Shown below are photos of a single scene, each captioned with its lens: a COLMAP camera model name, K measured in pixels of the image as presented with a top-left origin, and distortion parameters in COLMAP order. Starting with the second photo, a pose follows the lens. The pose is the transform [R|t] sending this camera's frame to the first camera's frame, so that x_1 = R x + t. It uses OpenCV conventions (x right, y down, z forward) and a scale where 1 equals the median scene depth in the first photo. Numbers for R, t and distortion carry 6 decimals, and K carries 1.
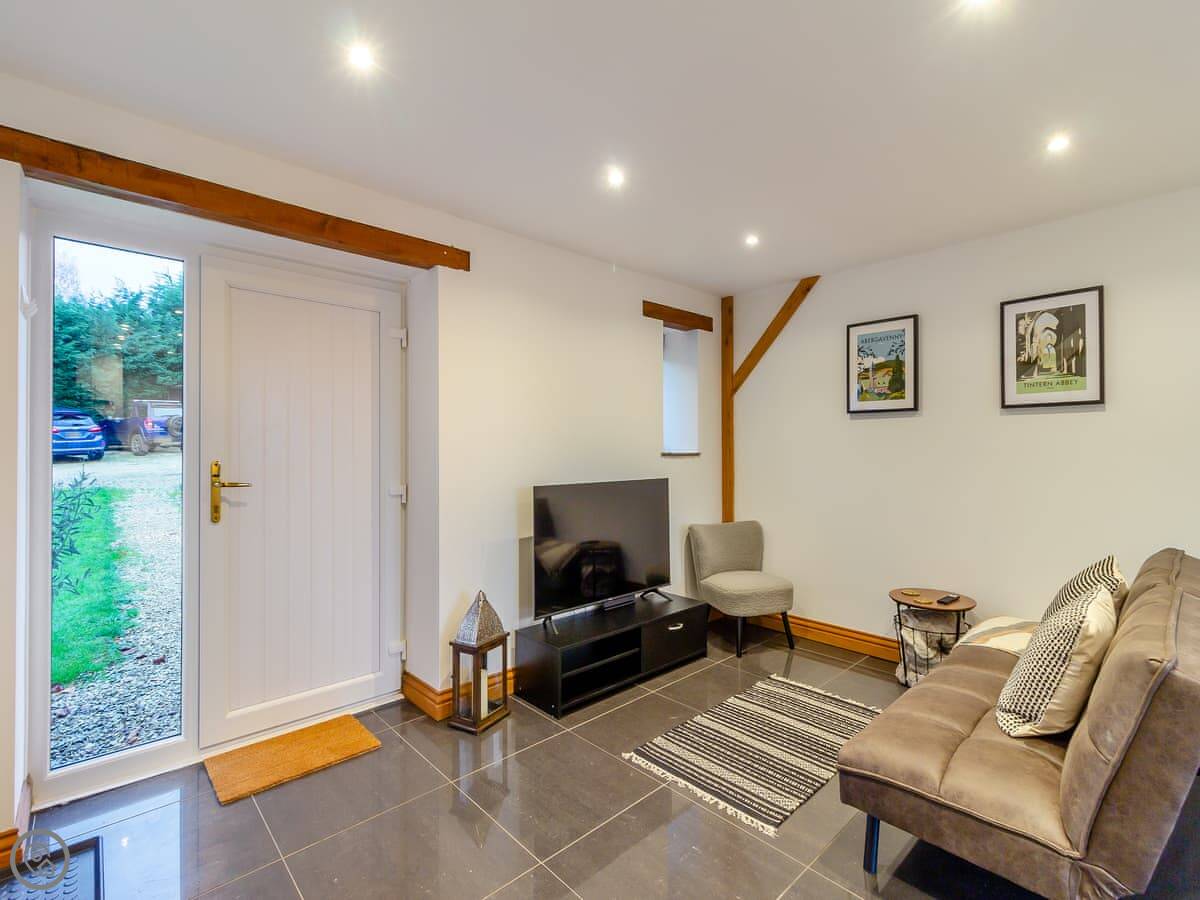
lens RADIAL K [[554.2, 0, 609.0], [0, 554.2, 442.5], [0, 0, 1]] dist [0.001441, 0.000839]
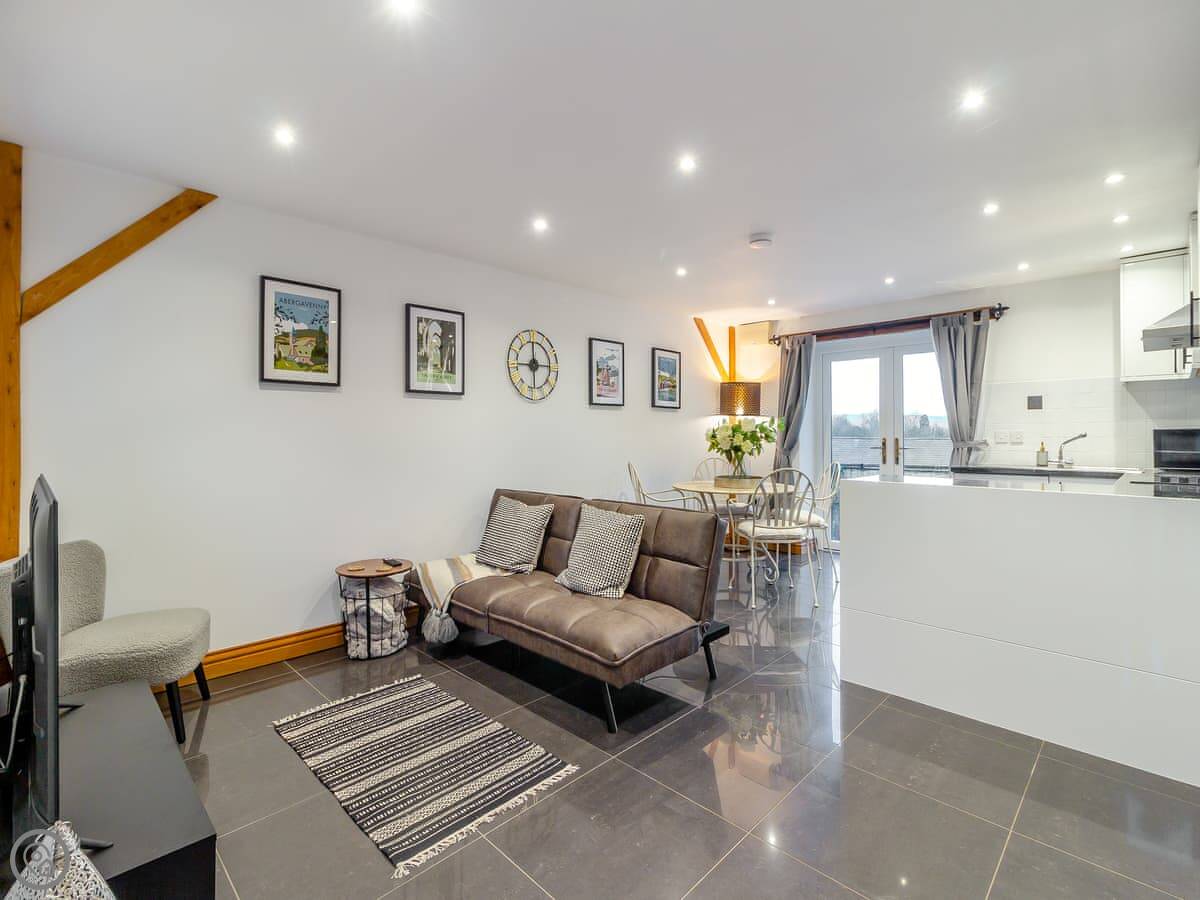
lens RADIAL K [[563.7, 0, 611.0], [0, 563.7, 432.4], [0, 0, 1]] dist [-0.020646, 0.000566]
pose [[-0.055830, 0.008572, 0.998403, -0.484587], [-0.008580, 0.999922, -0.009065, 0.029968], [-0.998403, -0.009073, -0.055752, 0.587281]]
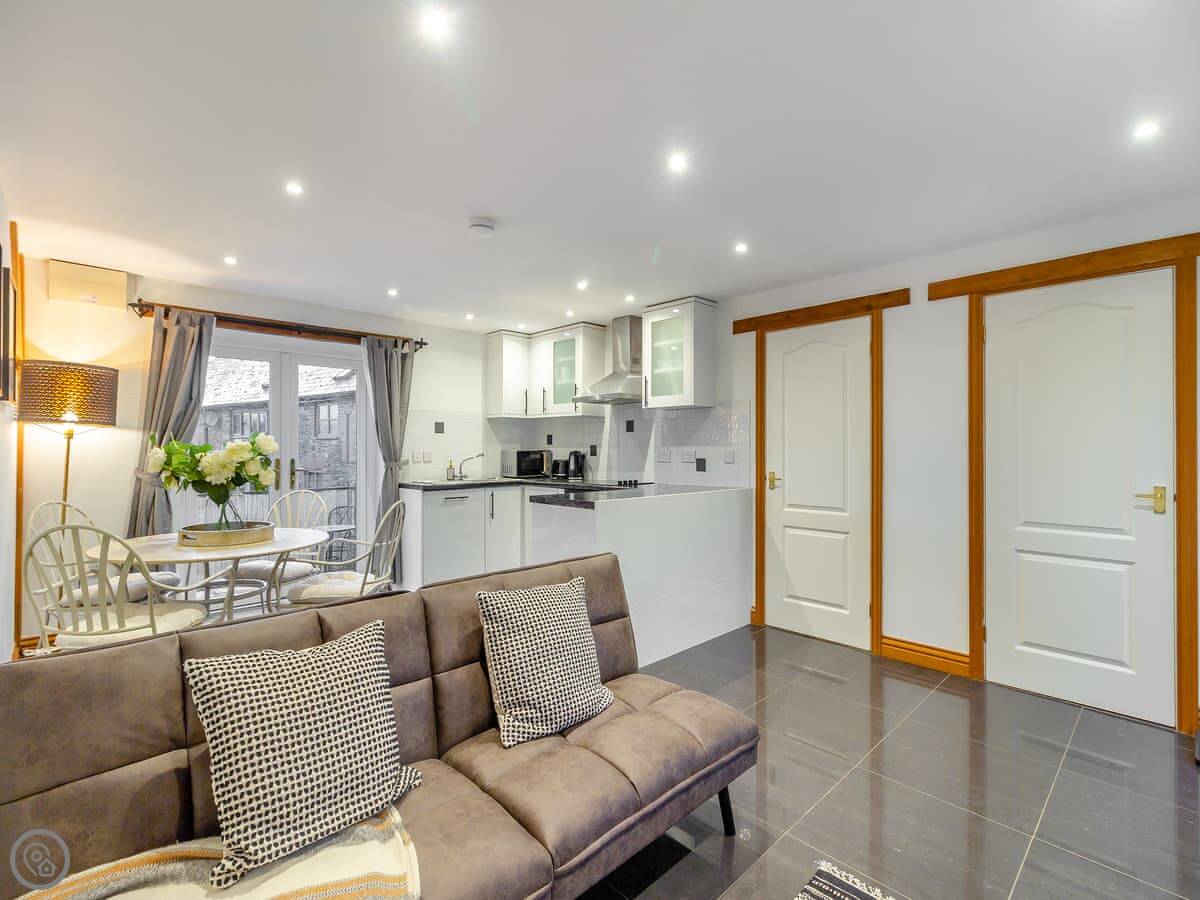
lens RADIAL K [[556.5, 0, 600.0], [0, 556.5, 450.0], [0, 0, 1]] dist [0.001550, 0.000651]
pose [[-0.999745, 0.000438, -0.022596, 0.408840], [0.000577, 0.999981, -0.006120, 0.011286], [0.022593, -0.006131, -0.999726, 1.139289]]
